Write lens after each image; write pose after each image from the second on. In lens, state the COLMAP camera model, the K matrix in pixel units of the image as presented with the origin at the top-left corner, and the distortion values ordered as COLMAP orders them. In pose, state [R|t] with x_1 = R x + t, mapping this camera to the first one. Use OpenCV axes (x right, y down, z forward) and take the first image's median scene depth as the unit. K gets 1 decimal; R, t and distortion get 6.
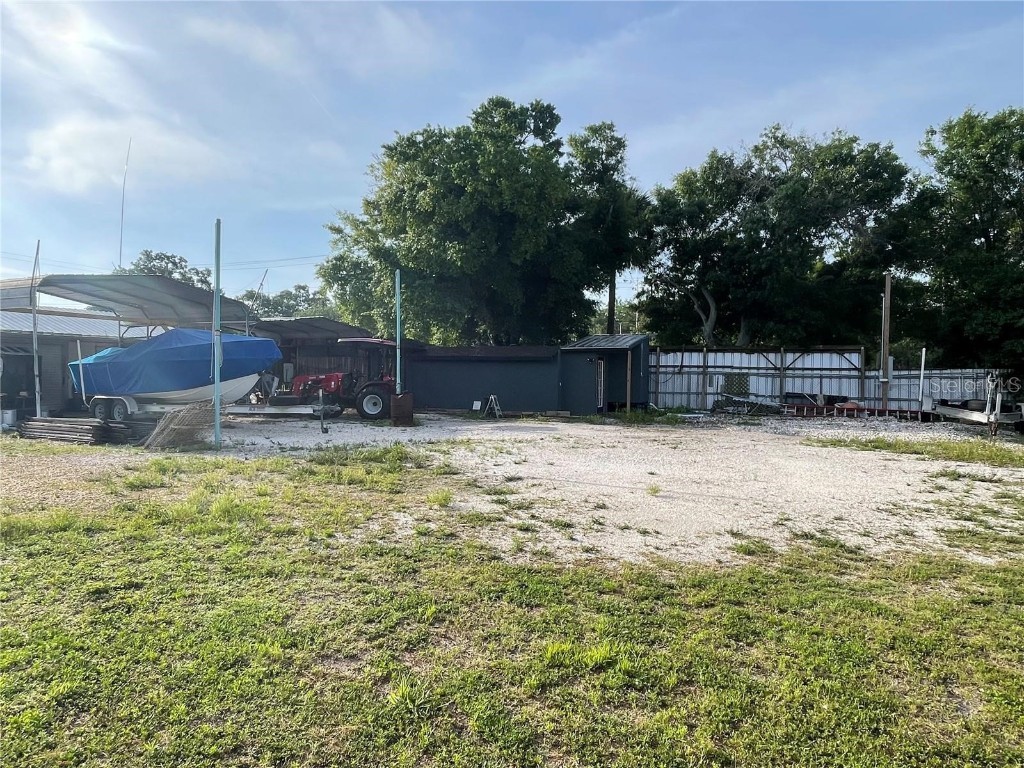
lens RADIAL K [[634.8, 0, 512.0], [0, 634.8, 384.0], [0, 0, 1]] dist [-0.001828, -0.005931]
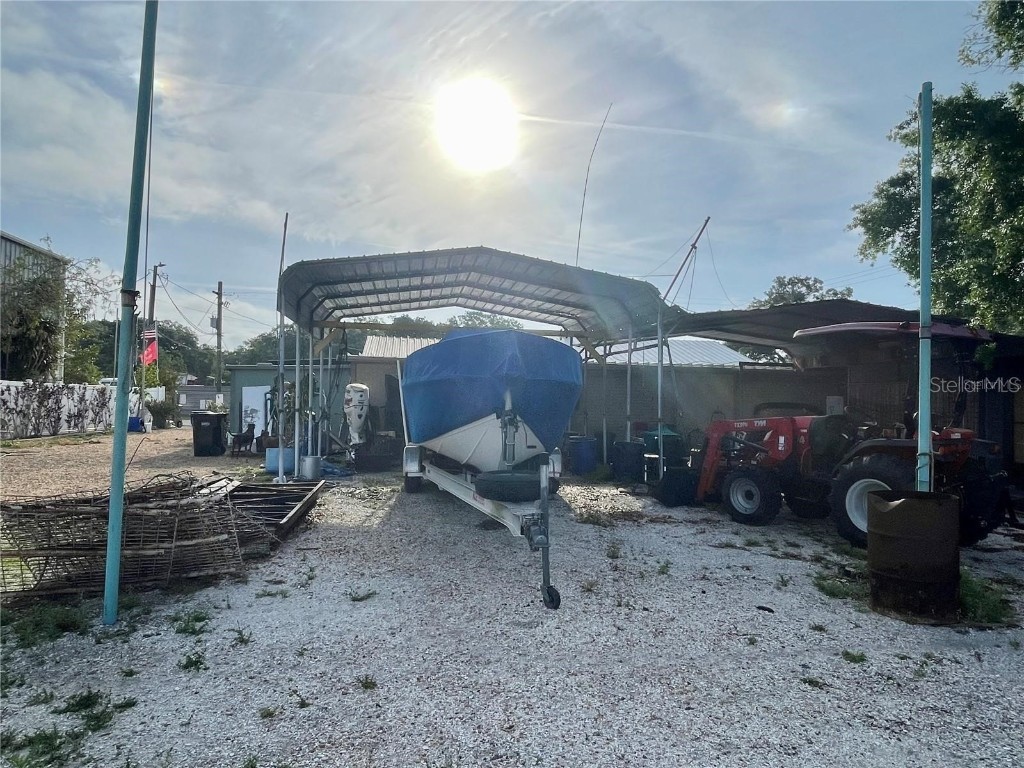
lens RADIAL K [[624.8, 0, 512.0], [0, 624.8, 384.0], [0, 0, 1]] dist [-0.006331, -0.003135]
pose [[0.538339, -0.010121, -0.842667, -0.010254], [-0.035752, 0.998753, -0.034836, -0.004617], [0.841970, 0.048880, 0.537306, 0.173597]]
